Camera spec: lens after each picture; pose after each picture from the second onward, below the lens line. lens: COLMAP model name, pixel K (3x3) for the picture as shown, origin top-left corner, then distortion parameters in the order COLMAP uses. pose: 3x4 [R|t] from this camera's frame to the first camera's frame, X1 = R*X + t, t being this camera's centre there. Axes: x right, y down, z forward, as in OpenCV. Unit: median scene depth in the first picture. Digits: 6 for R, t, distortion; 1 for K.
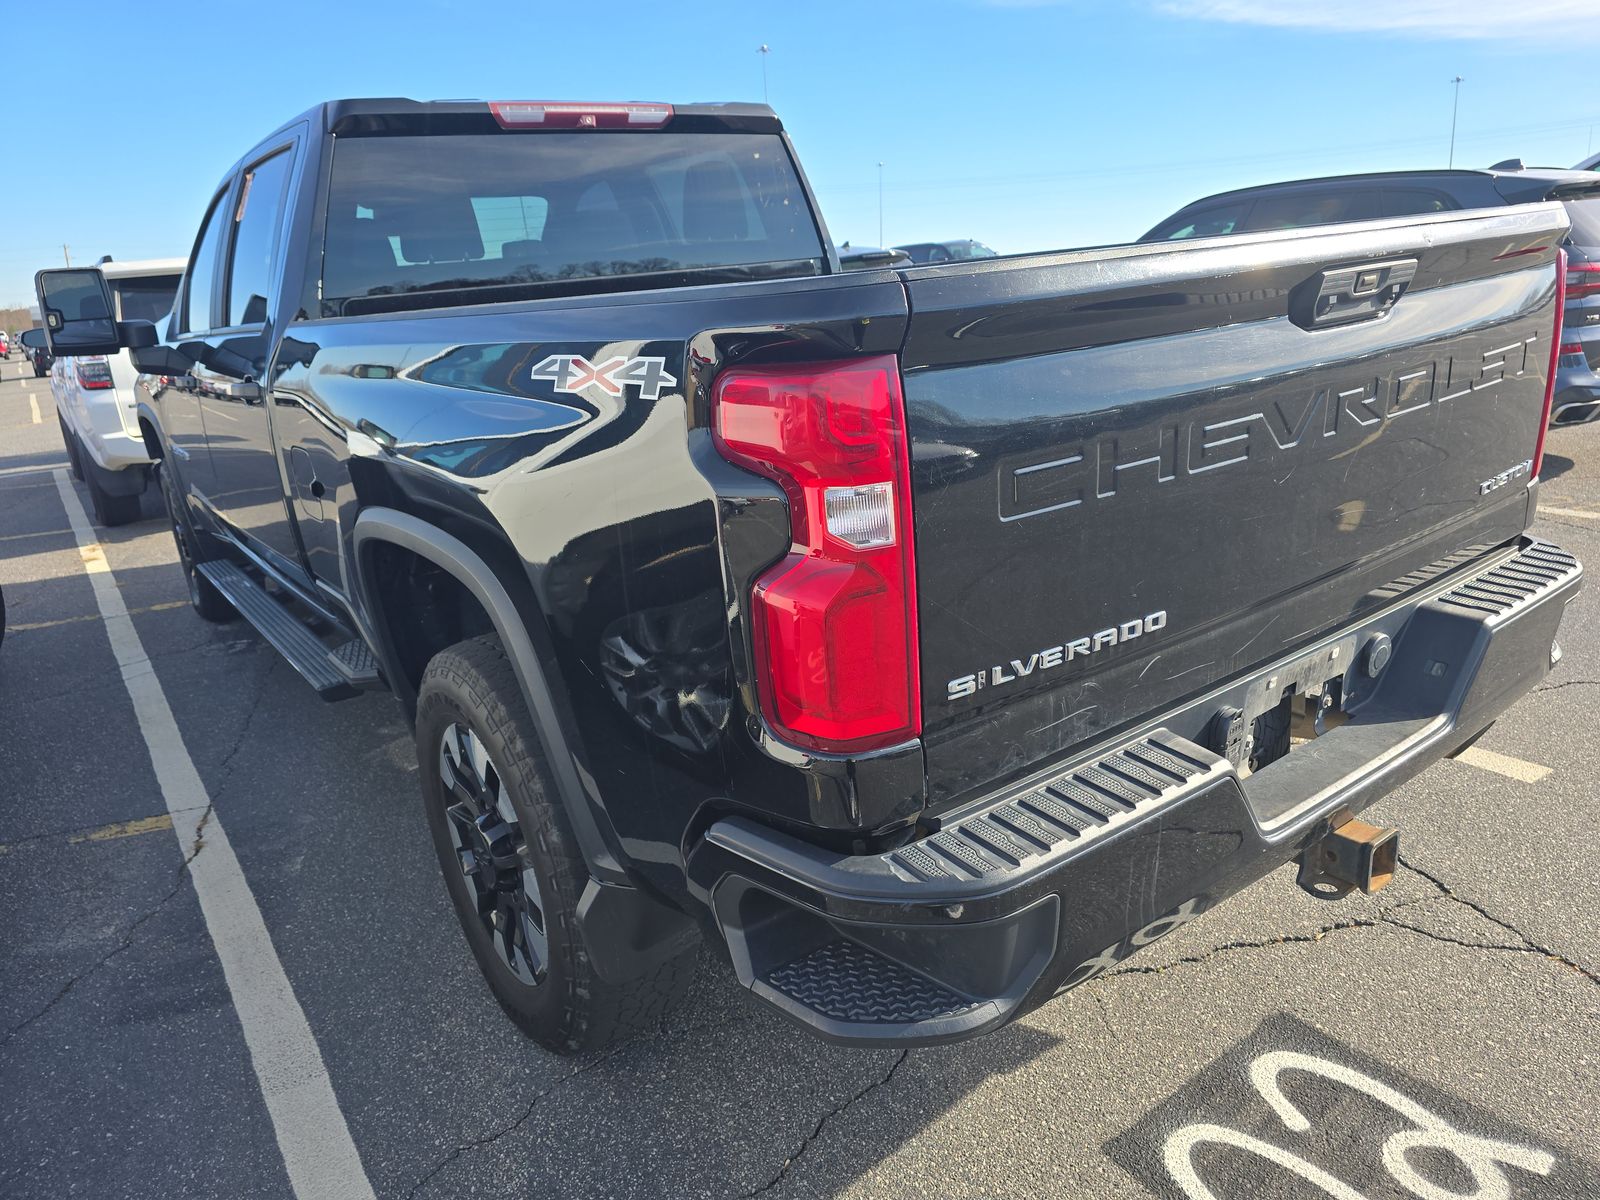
lens RADIAL K [[1059.7, 0, 803.9], [0, 1059.7, 603.2], [0, 0, 1]] dist [0.058319, -0.052936]
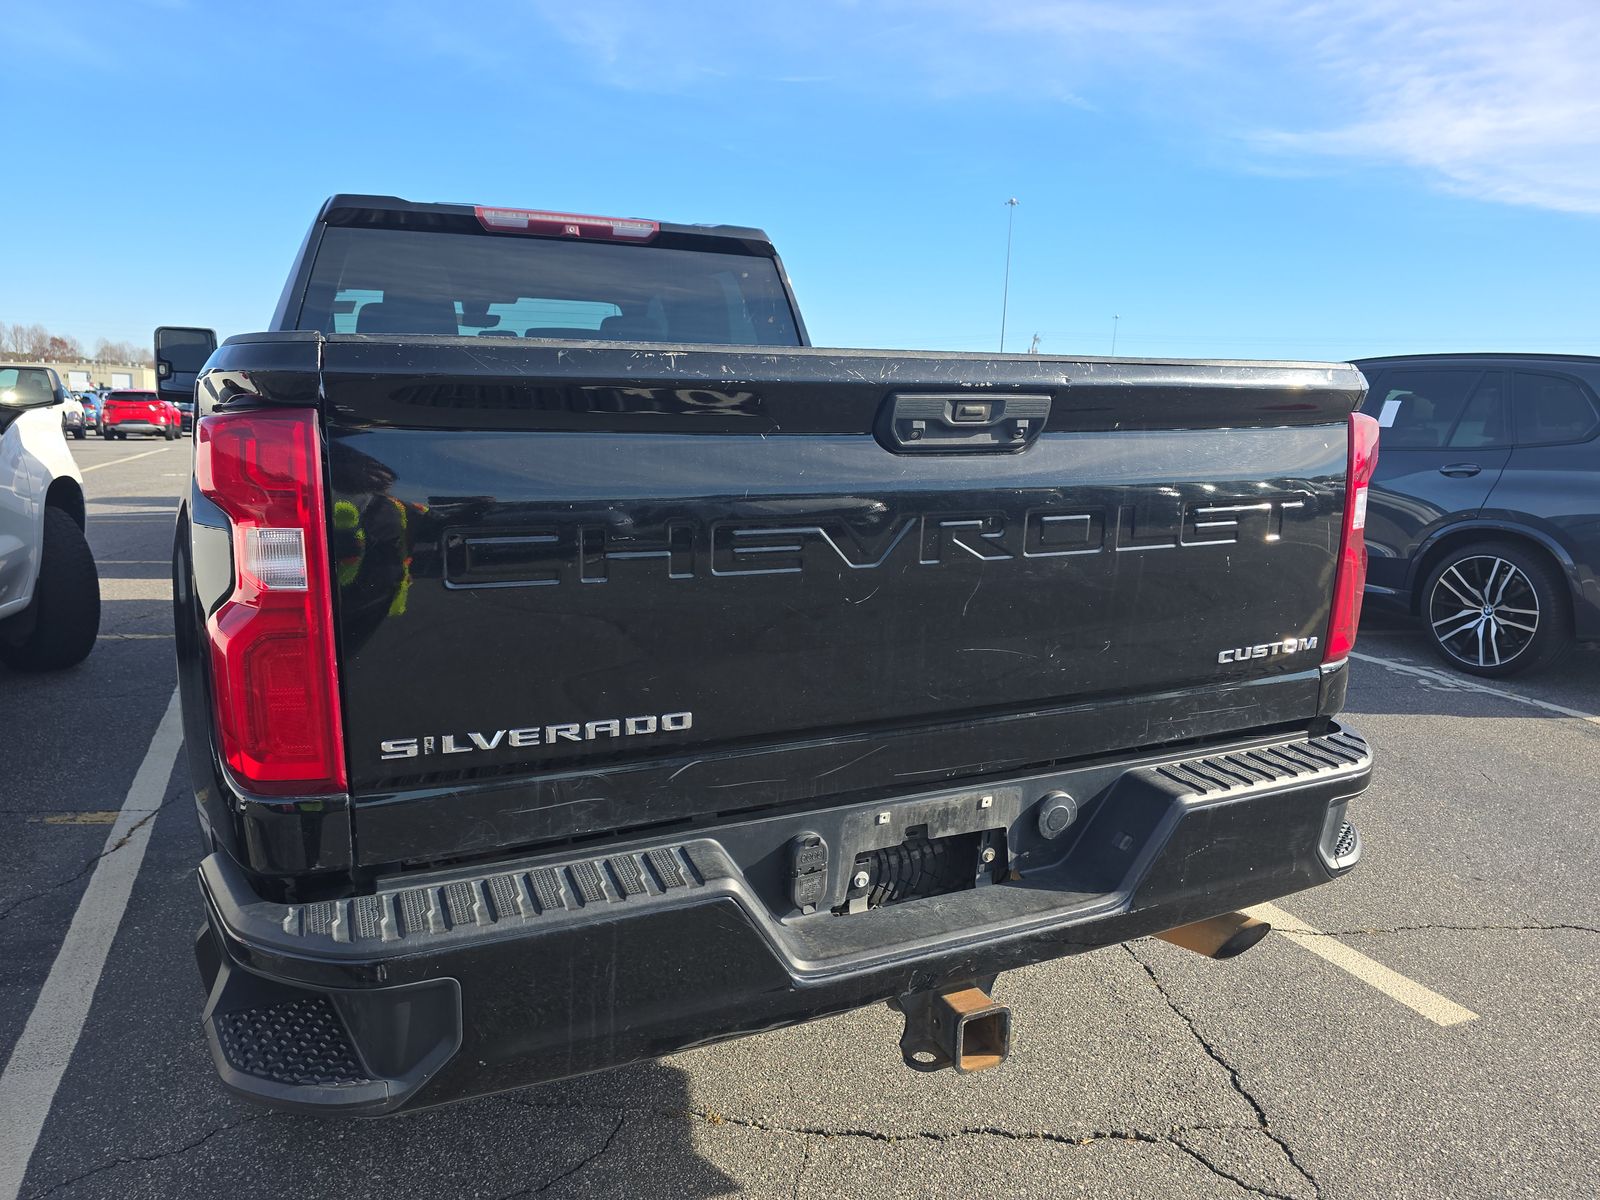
lens RADIAL K [[1059.7, 0, 803.9], [0, 1059.7, 603.2], [0, 0, 1]] dist [0.058319, -0.052936]
pose [[0.975528, 0.128530, -0.178395, 0.450733], [-0.147999, 0.983873, -0.100446, -0.006939], [0.162608, 0.124390, 0.978819, 0.041677]]
